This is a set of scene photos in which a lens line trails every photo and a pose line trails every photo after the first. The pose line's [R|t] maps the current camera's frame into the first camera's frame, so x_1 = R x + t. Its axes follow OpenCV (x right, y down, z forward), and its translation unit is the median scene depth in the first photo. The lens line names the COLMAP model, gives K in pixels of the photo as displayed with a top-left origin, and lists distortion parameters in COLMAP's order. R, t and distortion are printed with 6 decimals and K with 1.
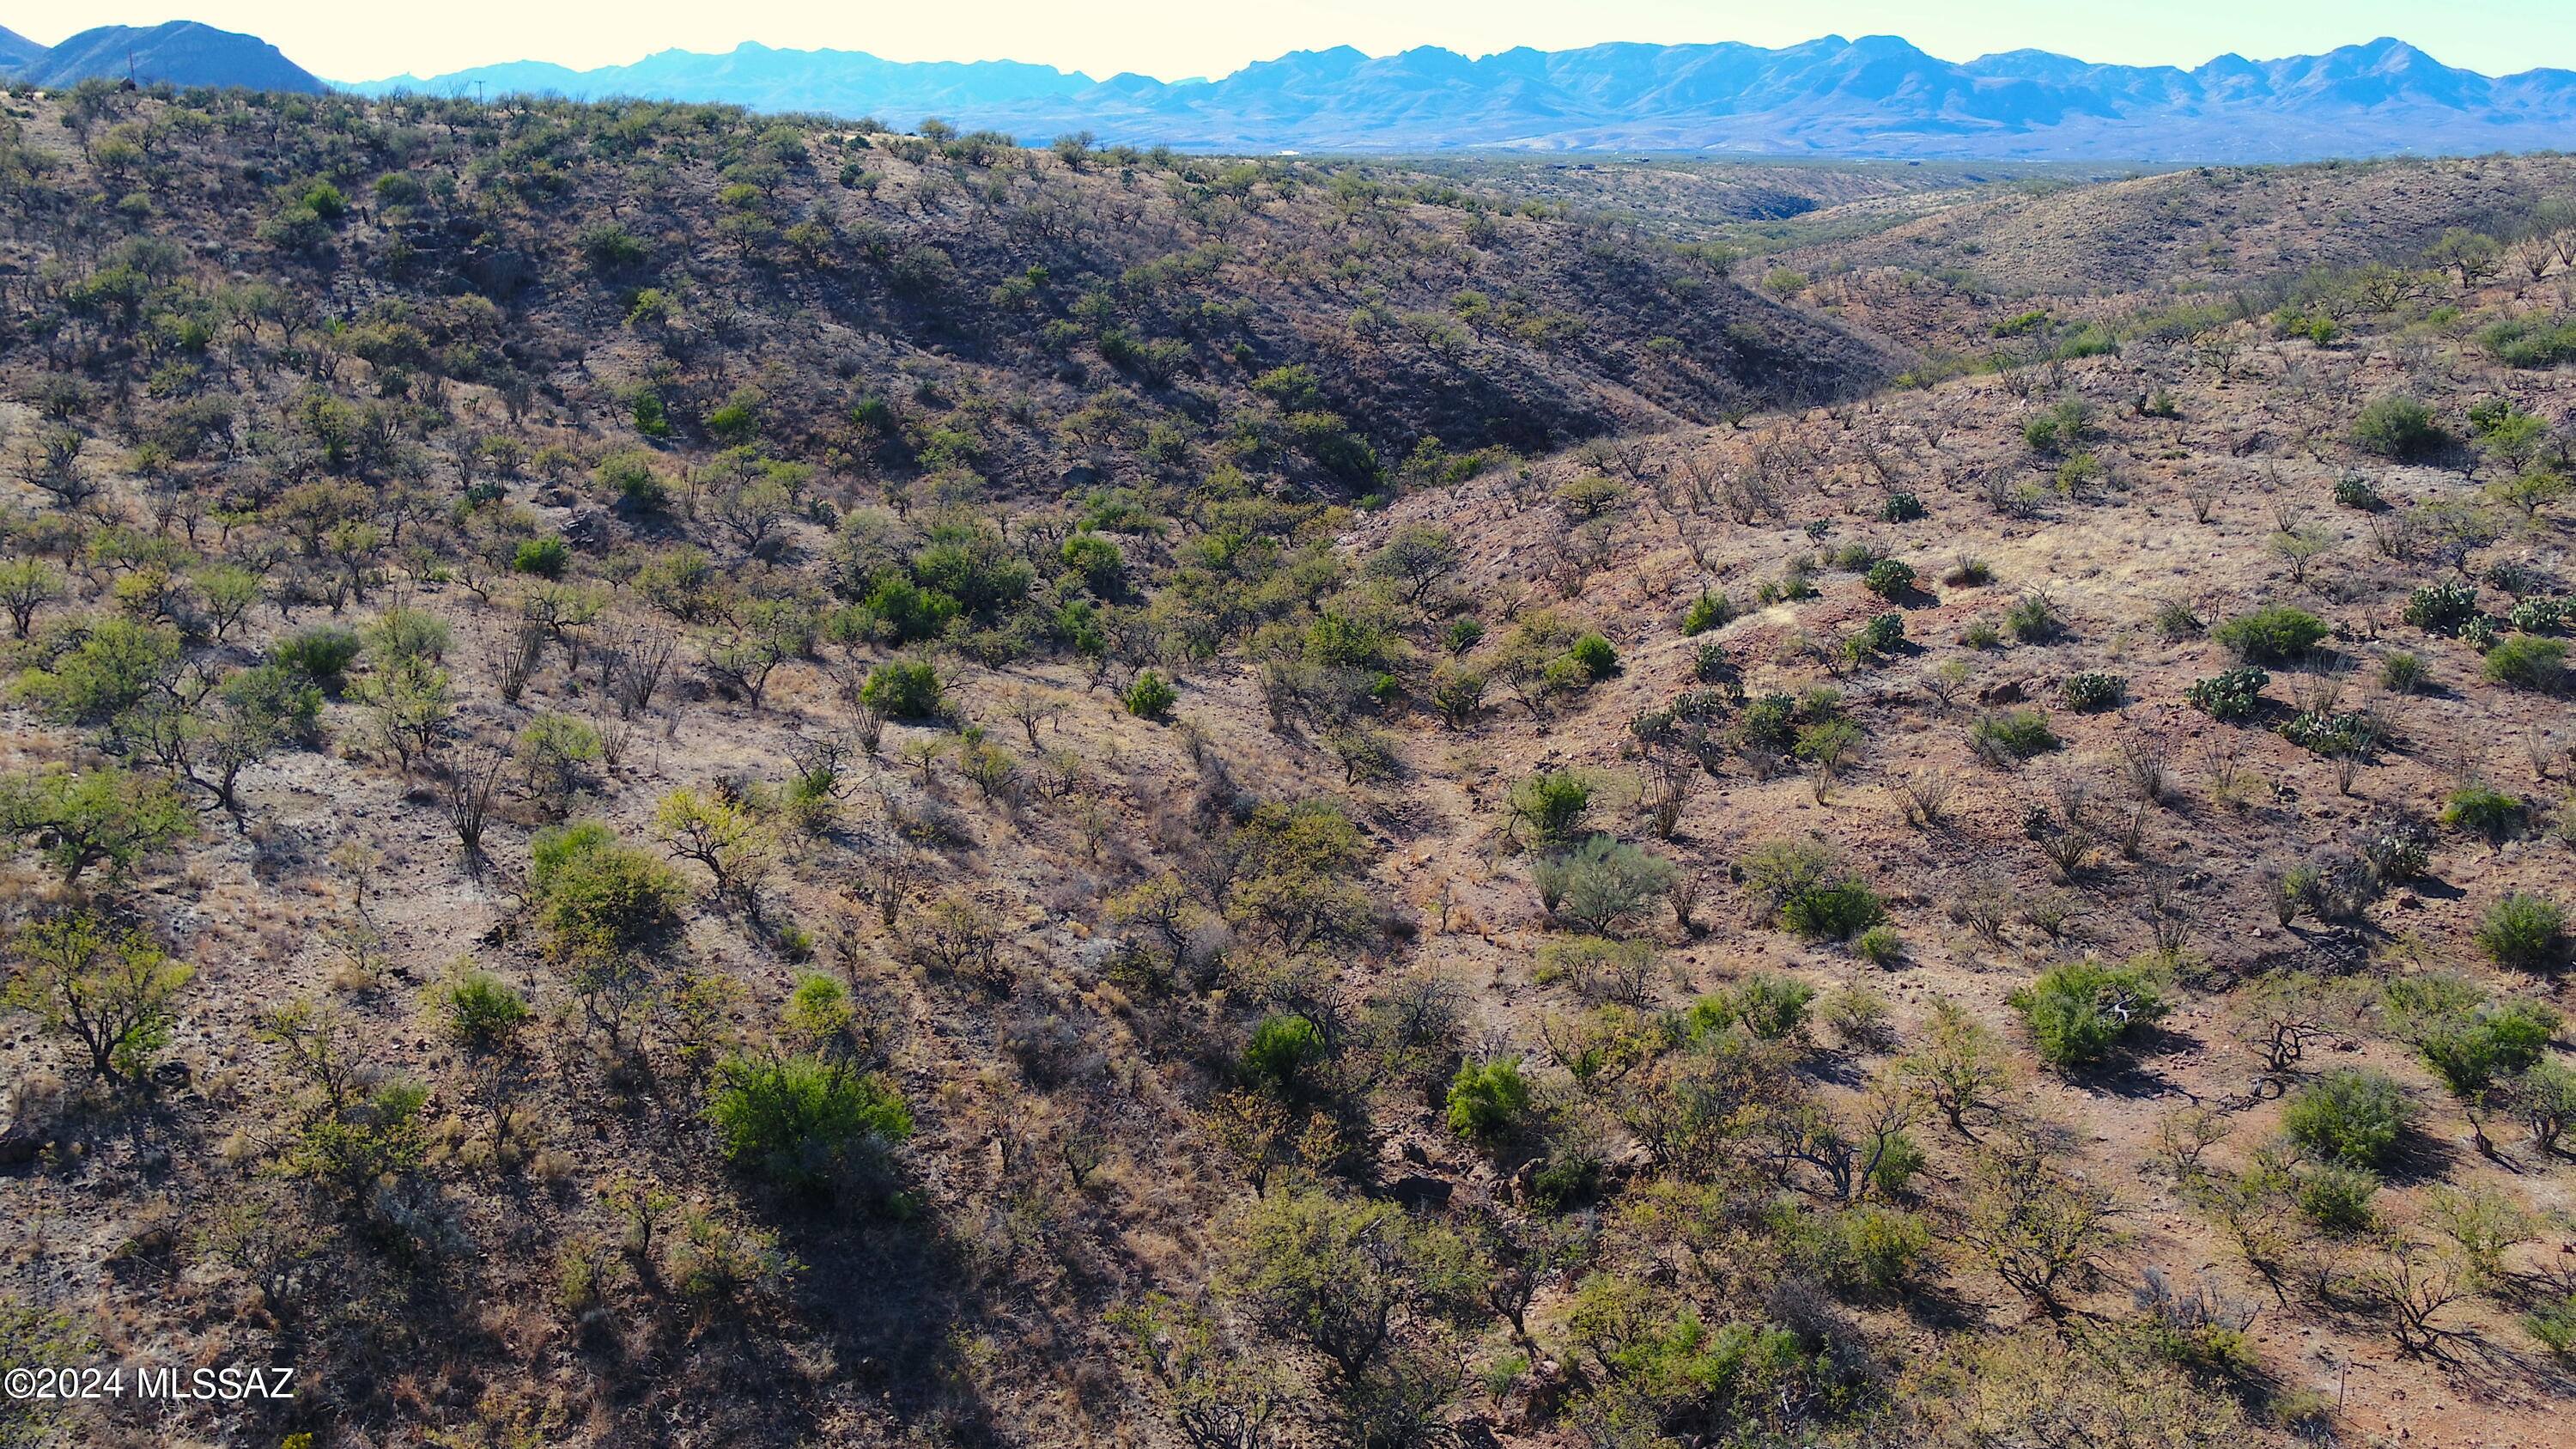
lens RADIAL K [[2220.1, 0, 1279.8], [0, 2220.1, 718.3], [0, 0, 1]] dist [-0.004094, 0.005544]
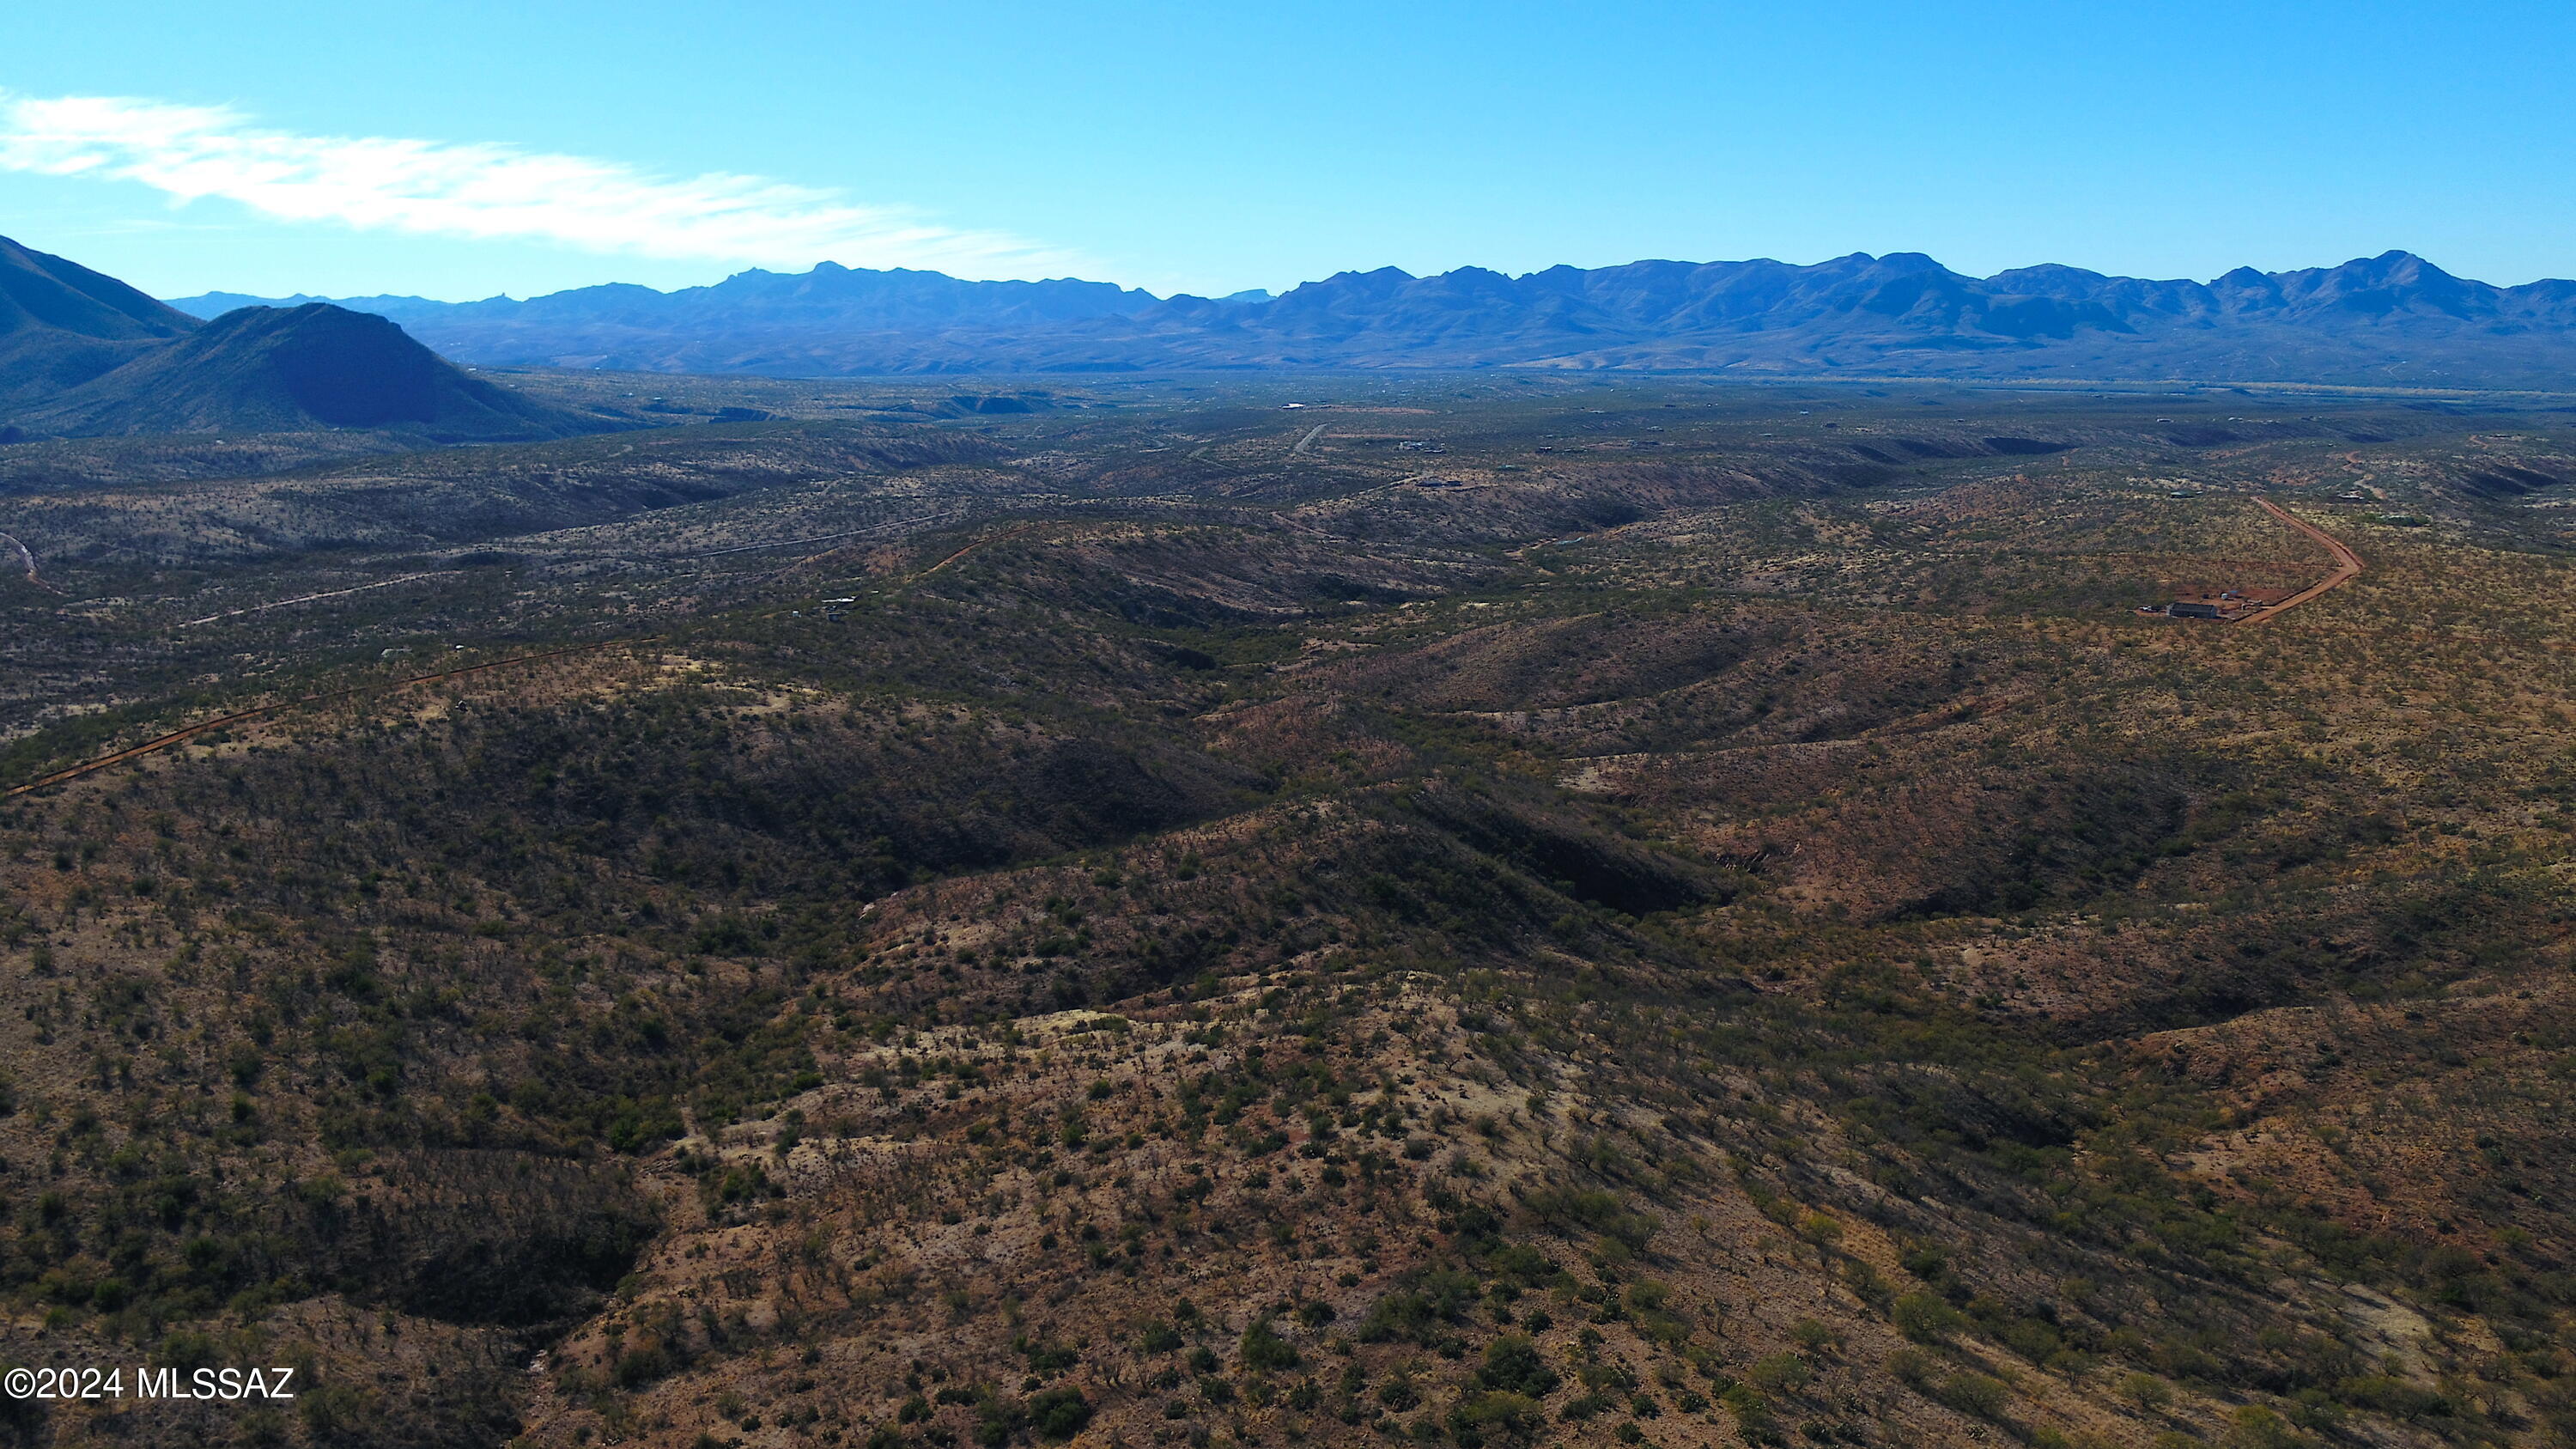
lens RADIAL K [[2220.1, 0, 1291.0], [0, 2220.1, 790.1], [0, 0, 1]] dist [-0.004094, 0.005544]
pose [[0.999605, -0.002588, -0.027983, 0.132108], [0.001104, 0.998599, -0.052895, -0.014581], [0.028081, 0.052843, 0.998208, -0.398454]]
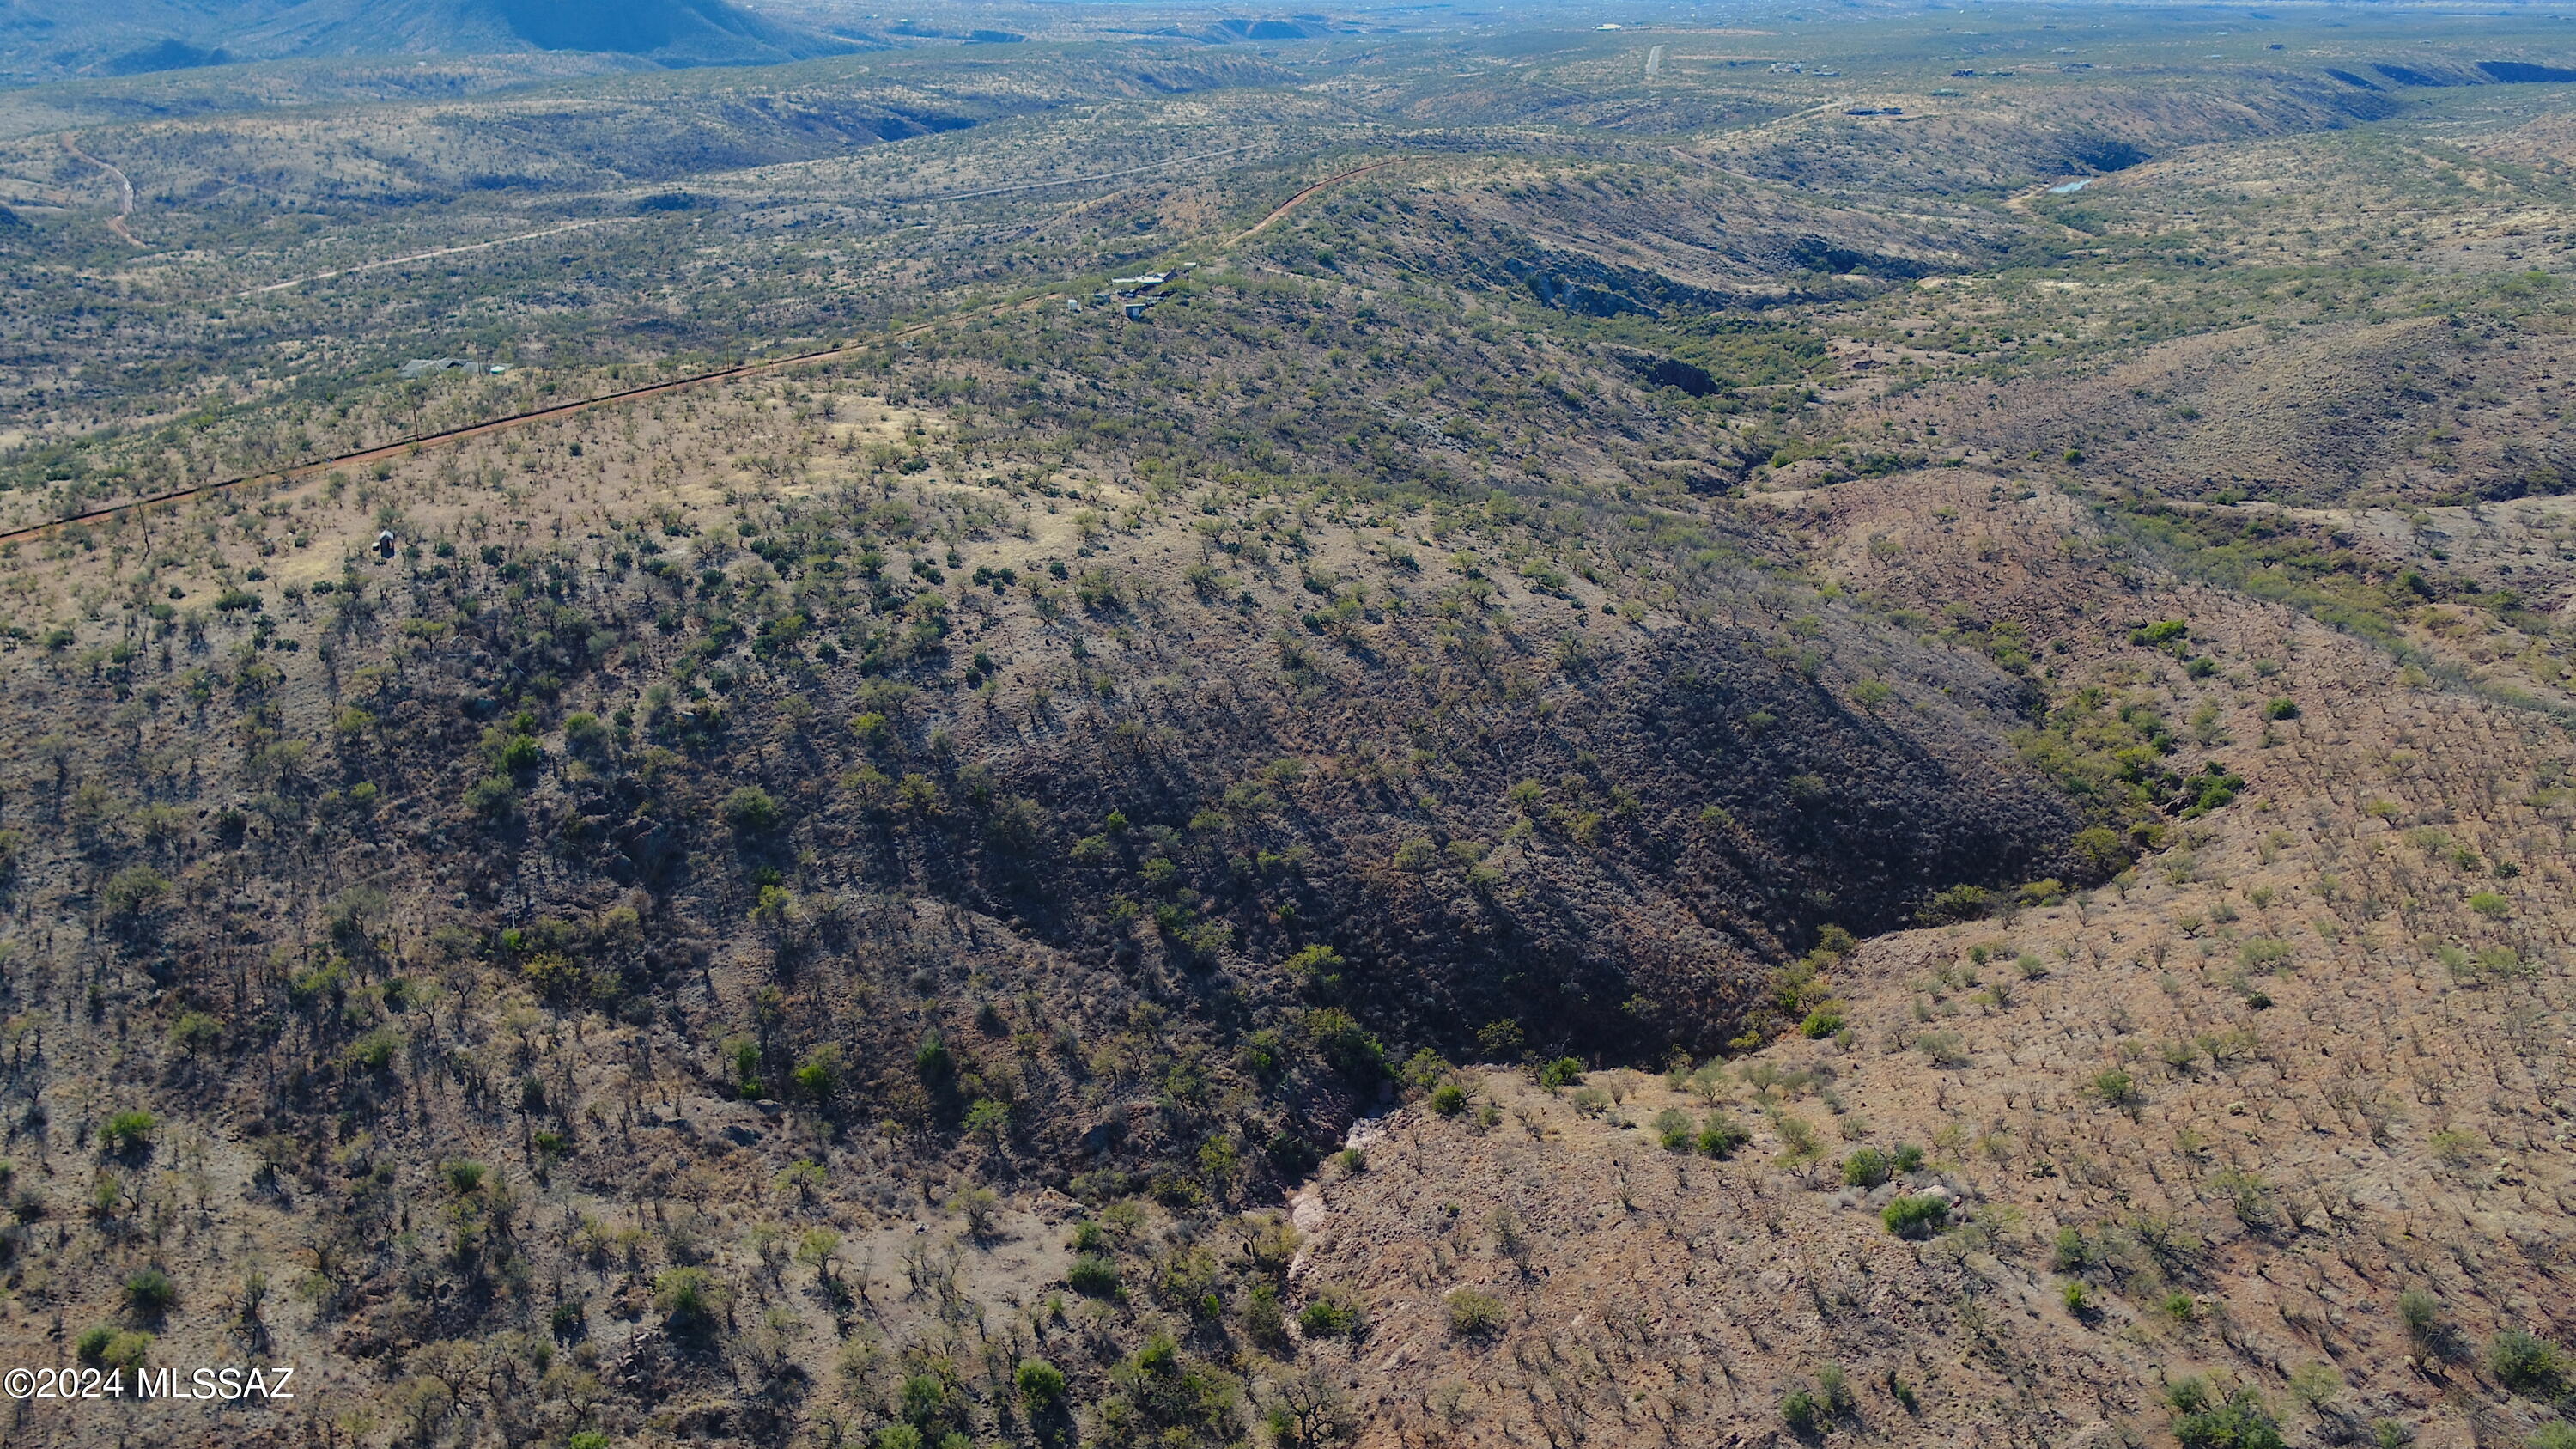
lens RADIAL K [[2220.1, 0, 1281.6], [0, 2220.1, 724.9], [0, 0, 1]] dist [-0.004094, 0.005544]
pose [[0.989635, 0.034783, -0.139332, 0.030199], [-0.024320, 0.996803, 0.076107, -0.077808], [0.141534, -0.071929, 0.987317, -0.024492]]
